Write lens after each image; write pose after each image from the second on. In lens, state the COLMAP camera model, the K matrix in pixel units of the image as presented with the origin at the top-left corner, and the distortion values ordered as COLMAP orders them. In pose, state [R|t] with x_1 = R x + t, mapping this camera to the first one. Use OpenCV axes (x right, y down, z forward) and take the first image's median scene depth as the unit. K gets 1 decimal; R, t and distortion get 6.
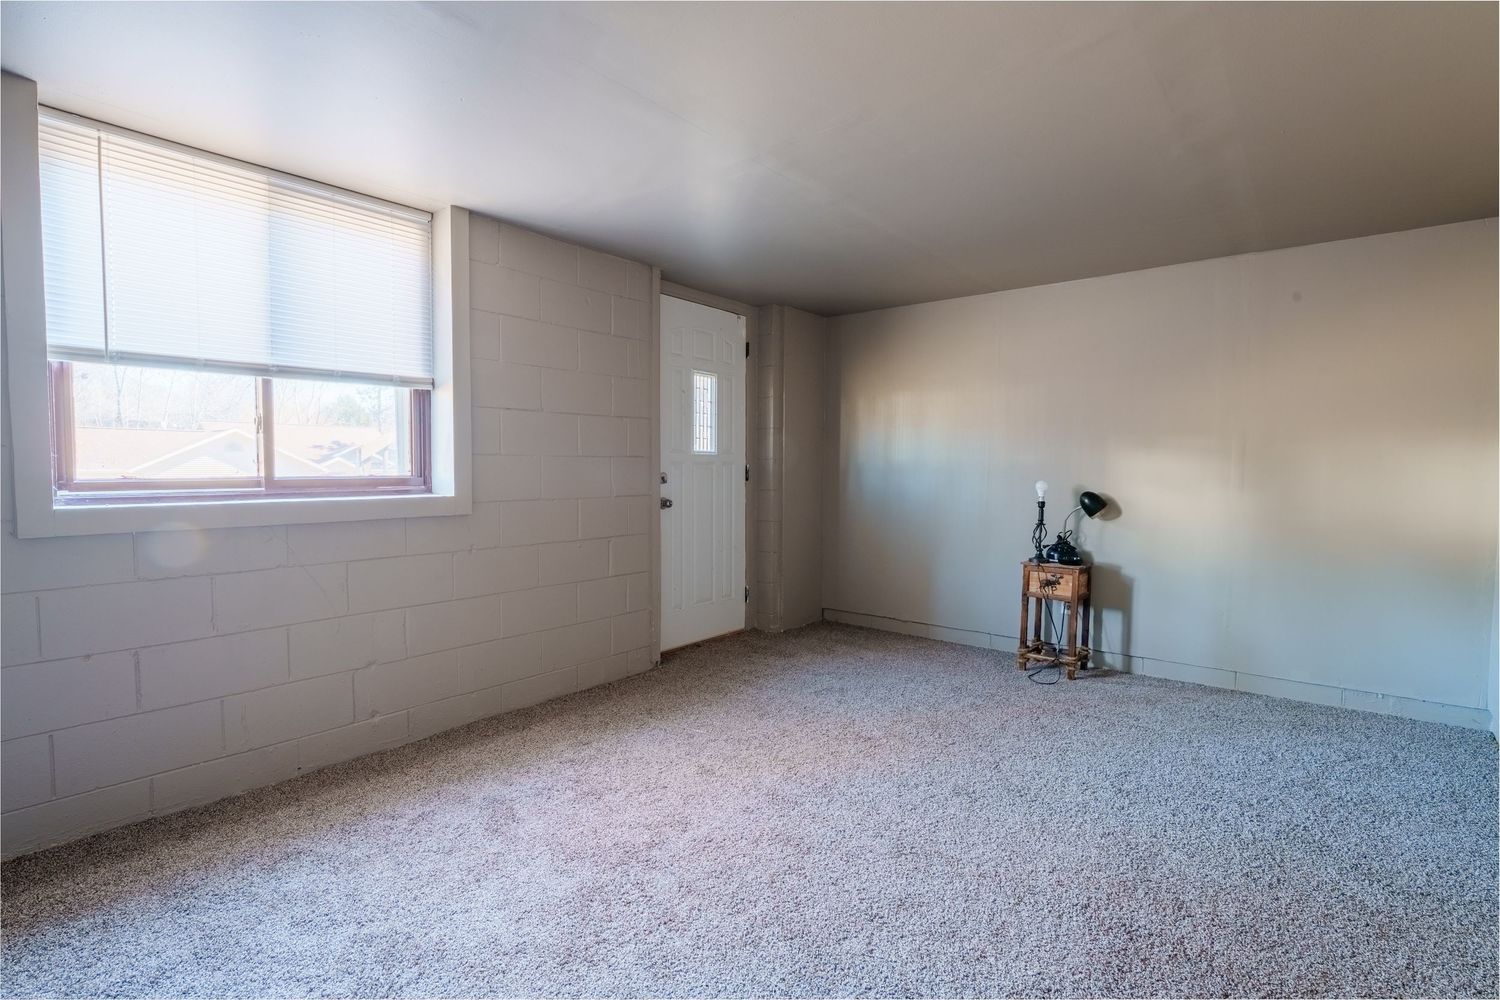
lens RADIAL K [[697.6, 0, 750.0], [0, 697.6, 500.0], [0, 0, 1]] dist [0.000846, 0.000132]
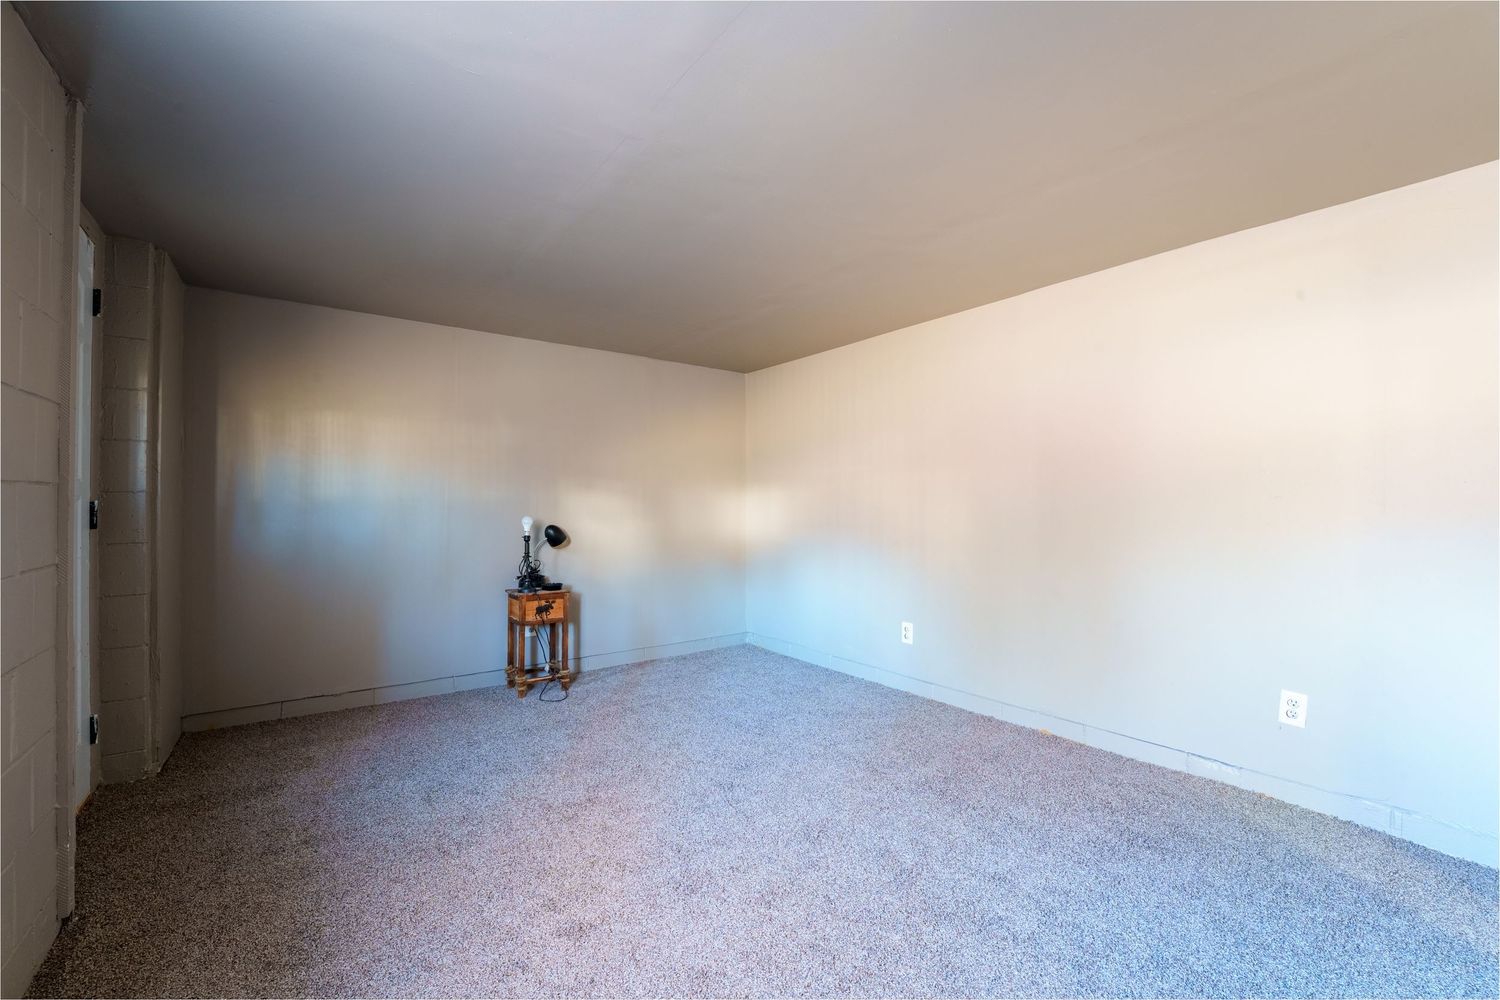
lens RADIAL K [[607.1, 0, 752.4], [0, 607.1, 498.4], [0, 0, 1]] dist [-0.030733, 0.005205]
pose [[0.249744, 0.004711, 0.968301, -0.399014], [0.045329, 0.998835, -0.016550, -0.023796], [-0.967250, 0.048025, 0.249239, 0.425705]]
